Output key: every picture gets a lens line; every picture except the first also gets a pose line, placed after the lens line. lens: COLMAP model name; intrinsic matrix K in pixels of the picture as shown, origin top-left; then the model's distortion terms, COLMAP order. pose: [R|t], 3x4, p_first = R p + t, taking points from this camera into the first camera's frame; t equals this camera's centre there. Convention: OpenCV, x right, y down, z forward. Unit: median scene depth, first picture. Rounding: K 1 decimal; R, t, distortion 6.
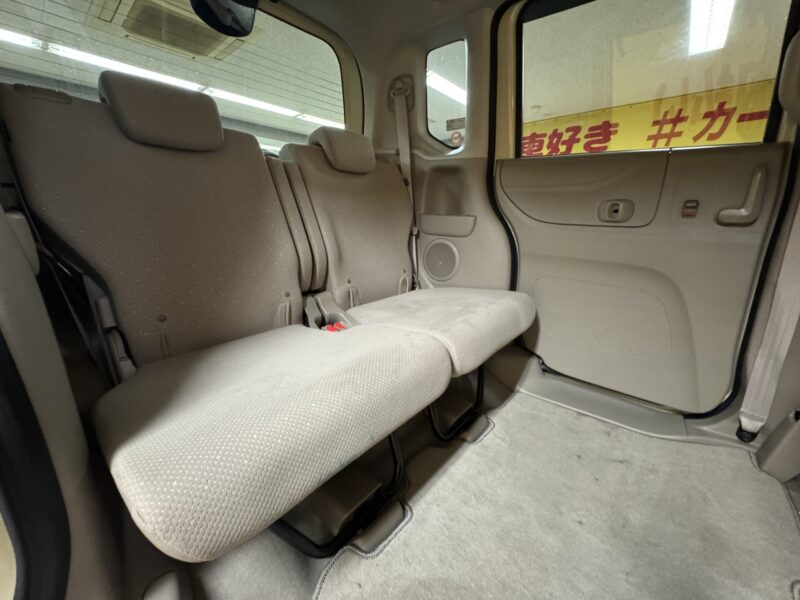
lens RADIAL K [[325.1, 0, 400.0], [0, 325.1, 300.0], [0, 0, 1]] dist [-0.001647, -0.000415]
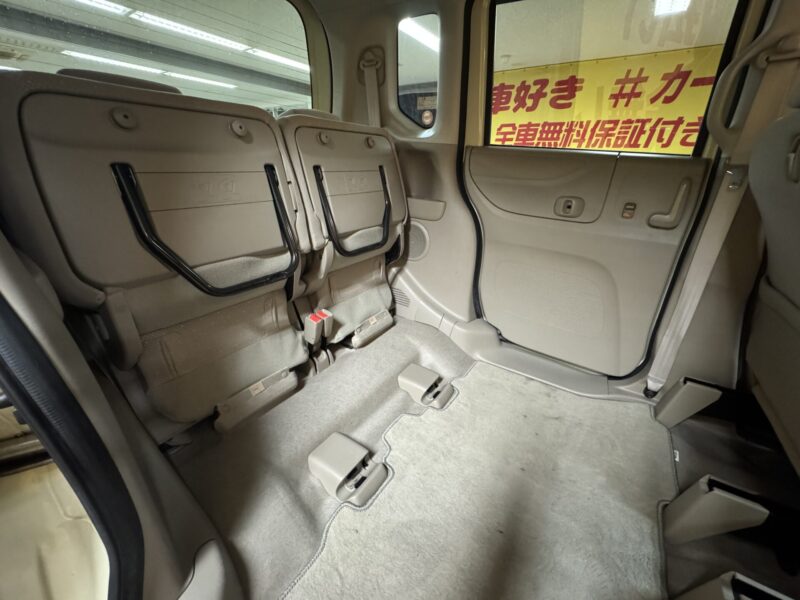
lens RADIAL K [[325.1, 0, 400.0], [0, 325.1, 300.0], [0, 0, 1]] dist [-0.001647, -0.000415]
pose [[0.993910, -0.021085, 0.108163, -0.036068], [0.003751, 0.987430, 0.158015, -0.115805], [-0.110135, -0.156647, 0.981495, -0.072082]]
